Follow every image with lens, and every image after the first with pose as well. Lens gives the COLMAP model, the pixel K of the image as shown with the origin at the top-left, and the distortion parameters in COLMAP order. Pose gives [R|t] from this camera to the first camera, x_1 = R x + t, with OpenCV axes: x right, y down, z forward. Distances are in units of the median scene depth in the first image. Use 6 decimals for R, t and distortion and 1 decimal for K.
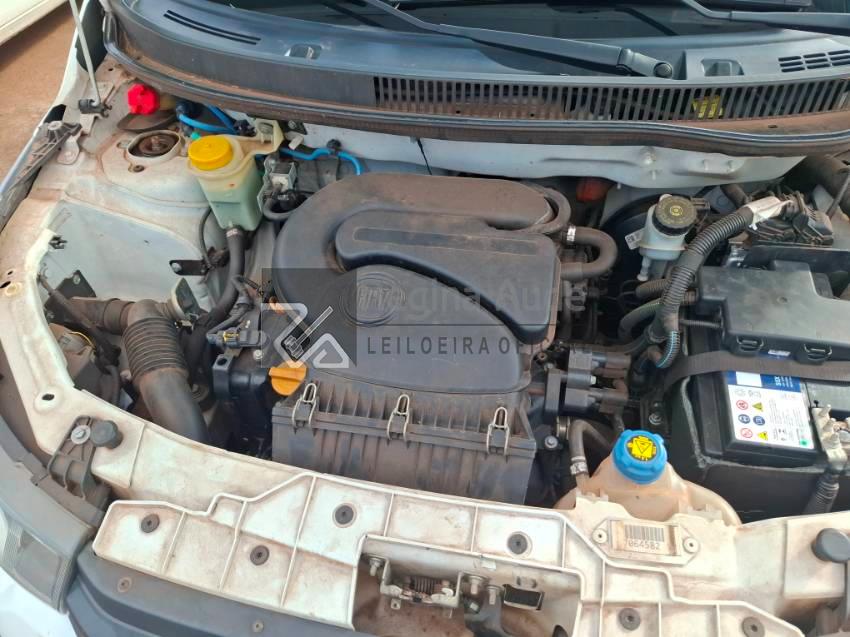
lens RADIAL K [[583.4, 0, 427.4], [0, 583.4, 318.5], [0, 0, 1]] dist [0.068216, -0.102832]
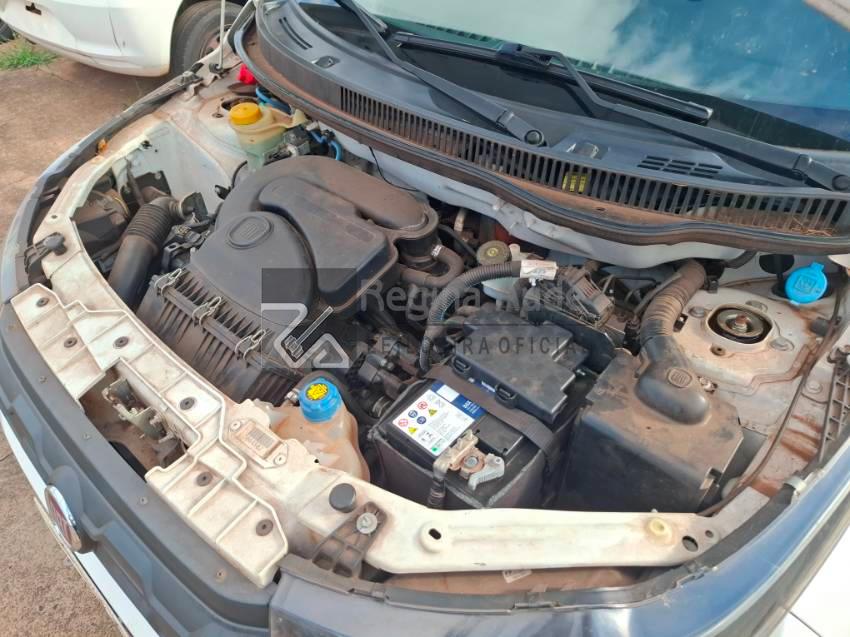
lens RADIAL K [[575.6, 0, 430.3], [0, 575.6, 313.7], [0, 0, 1]] dist [0.073240, -0.121075]
pose [[0.858520, 0.369212, -0.355846, 0.755956], [-0.397742, 0.917465, -0.007674, -0.014835], [0.323642, 0.148123, 0.934513, -0.073939]]
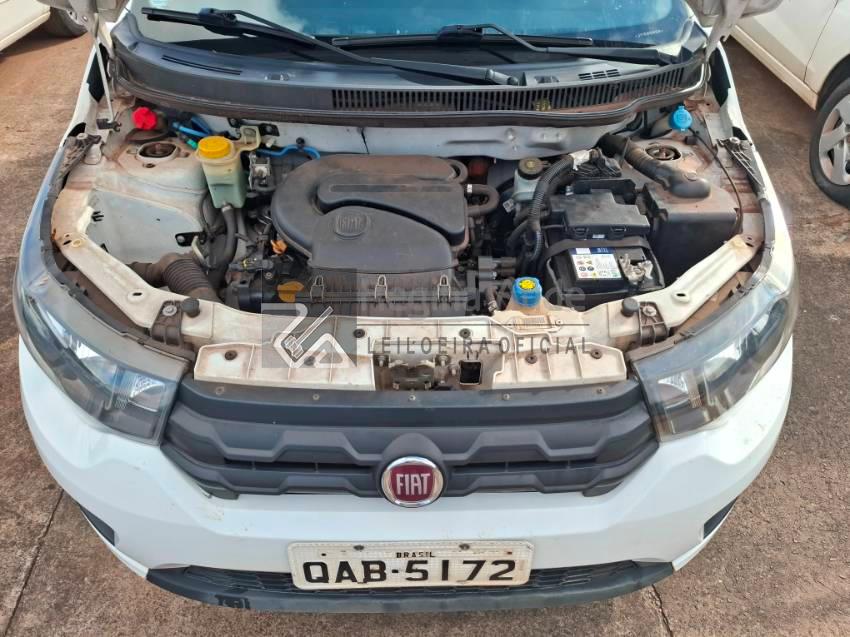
lens RADIAL K [[575.6, 0, 430.3], [0, 575.6, 313.7], [0, 0, 1]] dist [0.073240, -0.121075]
pose [[0.977424, -0.089377, 0.191452, -0.188920], [0.110659, 0.988454, -0.103502, 0.355278], [-0.179990, 0.122351, 0.976030, -0.451703]]
